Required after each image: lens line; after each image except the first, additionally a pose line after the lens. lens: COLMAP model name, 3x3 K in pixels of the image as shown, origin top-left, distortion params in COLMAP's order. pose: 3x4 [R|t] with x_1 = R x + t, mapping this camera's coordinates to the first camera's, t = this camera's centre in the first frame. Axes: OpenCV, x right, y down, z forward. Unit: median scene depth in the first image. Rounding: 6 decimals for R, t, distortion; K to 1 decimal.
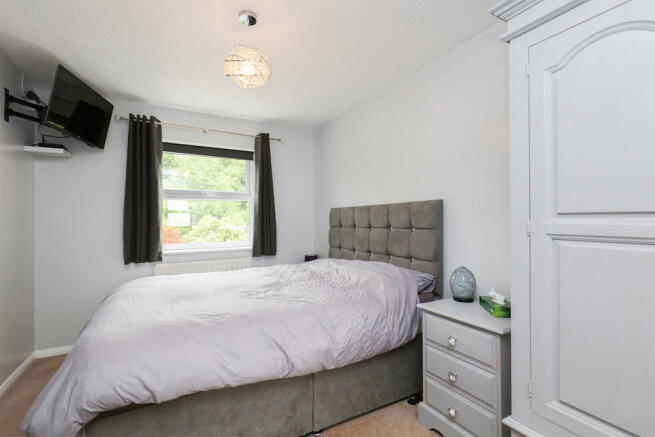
lens RADIAL K [[300.7, 0, 326.4], [0, 300.7, 217.9], [0, 0, 1]] dist [-0.005210, -0.001000]
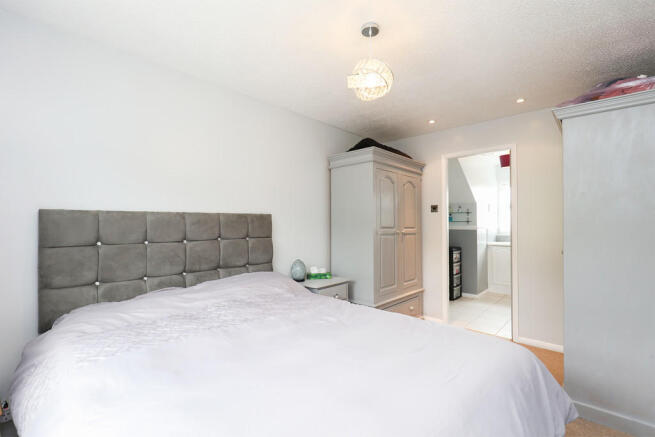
lens RADIAL K [[300.7, 0, 327.5], [0, 300.7, 221.7], [0, 0, 1]] dist [-0.005210, -0.001000]
pose [[-0.311947, 0.016233, 0.949961, -0.803400], [0.000694, 0.999858, -0.016857, -0.005172], [-0.950099, -0.004599, -0.311914, 1.012227]]
